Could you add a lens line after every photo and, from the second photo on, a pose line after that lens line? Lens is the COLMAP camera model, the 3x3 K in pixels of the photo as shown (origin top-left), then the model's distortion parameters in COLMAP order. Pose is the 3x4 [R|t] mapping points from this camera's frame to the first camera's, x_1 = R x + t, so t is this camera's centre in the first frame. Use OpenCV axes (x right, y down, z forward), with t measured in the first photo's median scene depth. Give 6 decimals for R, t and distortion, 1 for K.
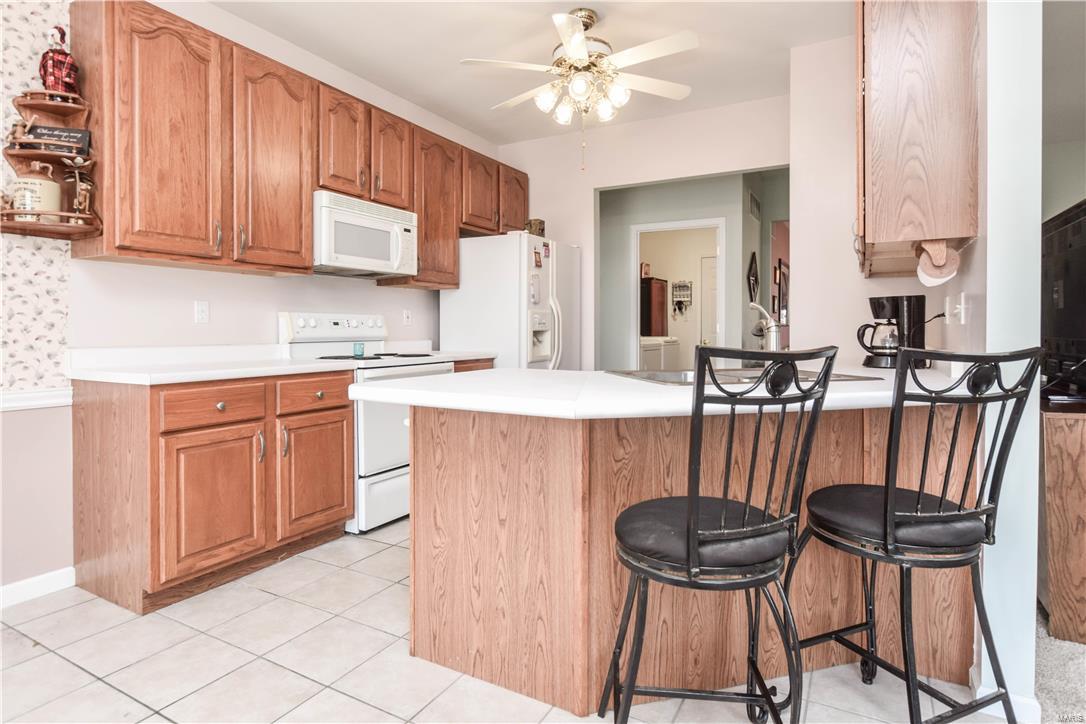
lens RADIAL K [[589.0, 0, 540.0], [0, 589.0, 329.7], [0, 0, 1]] dist [-0.003506, 0.002607]
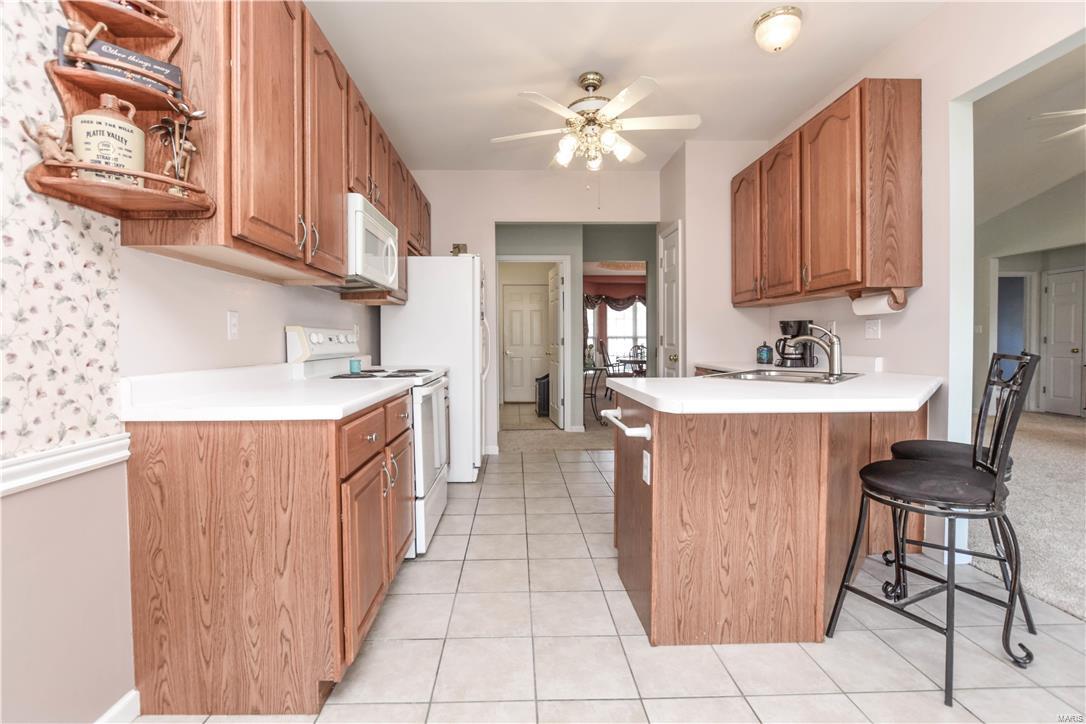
lens RADIAL K [[486.4, 0, 526.8], [0, 486.4, 347.5], [0, 0, 1]] dist [-0.019973, 0.002400]
pose [[0.862209, -0.012244, 0.506405, -0.887493], [0.007830, 0.999911, 0.010844, -0.006955], [-0.506492, -0.005385, 0.862228, 0.368450]]
